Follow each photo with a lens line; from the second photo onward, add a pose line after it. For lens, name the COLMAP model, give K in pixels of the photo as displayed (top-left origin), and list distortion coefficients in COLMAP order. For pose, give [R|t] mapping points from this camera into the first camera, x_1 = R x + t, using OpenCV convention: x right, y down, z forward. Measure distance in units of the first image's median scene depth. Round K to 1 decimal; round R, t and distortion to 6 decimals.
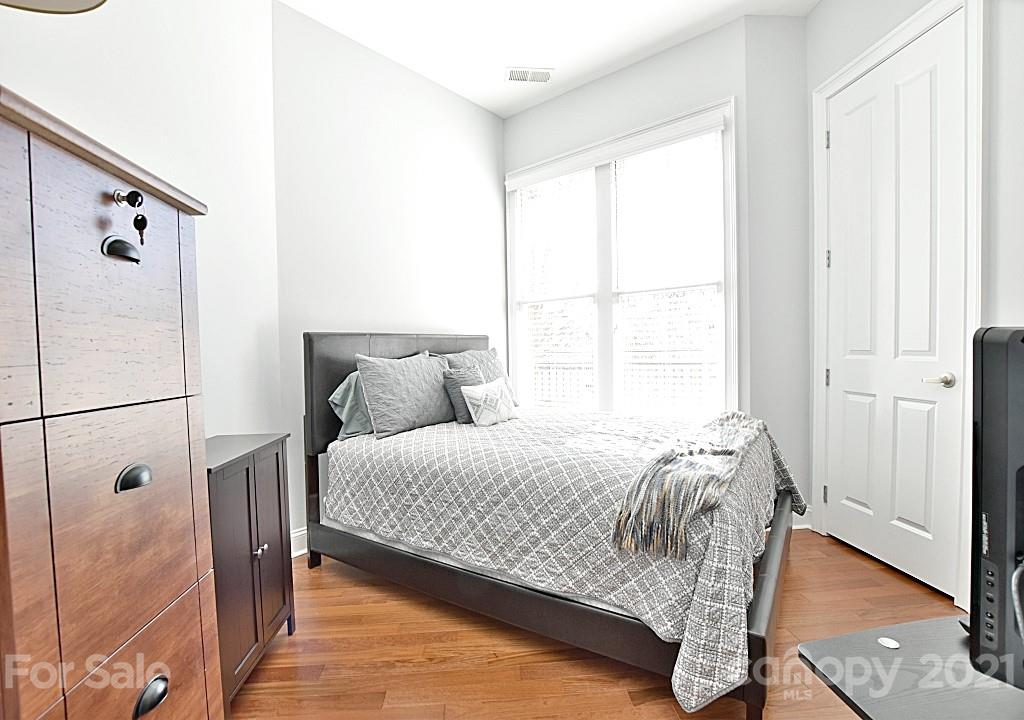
lens RADIAL K [[464.3, 0, 517.9], [0, 464.3, 357.2], [0, 0, 1]] dist [-0.033703, 0.006303]
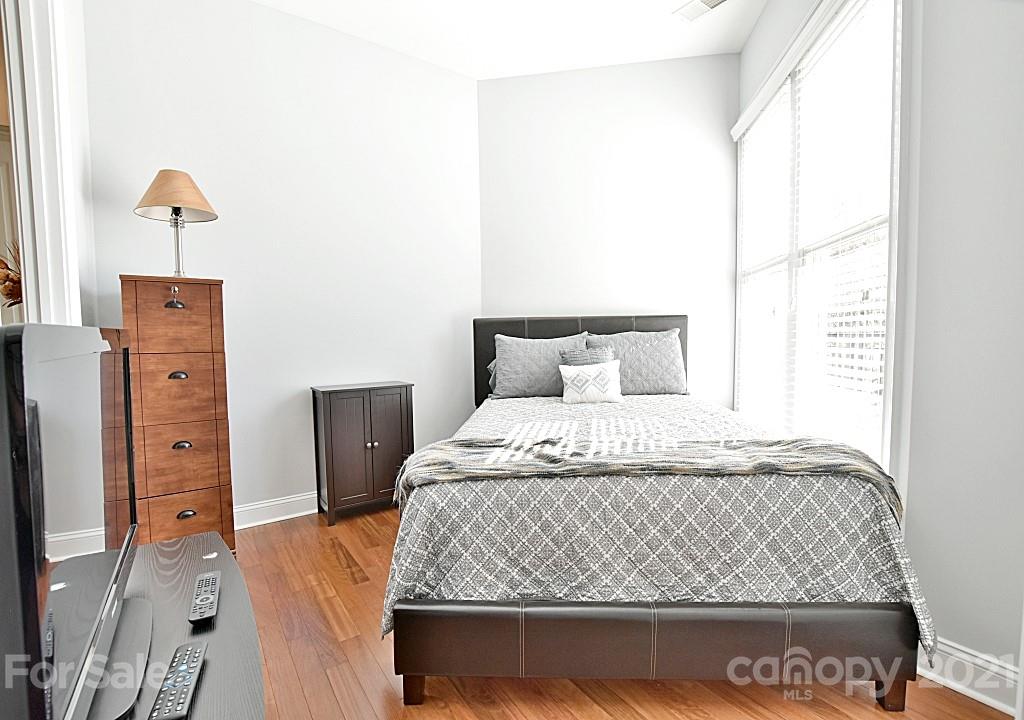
lens RADIAL K [[464.3, 0, 520.2], [0, 464.3, 359.5], [0, 0, 1]] dist [-0.033703, 0.006303]
pose [[0.499646, 0.060616, -0.864106, 0.798034], [-0.006745, 0.997791, 0.066094, -0.024080], [0.866203, -0.027195, 0.498951, 0.361665]]
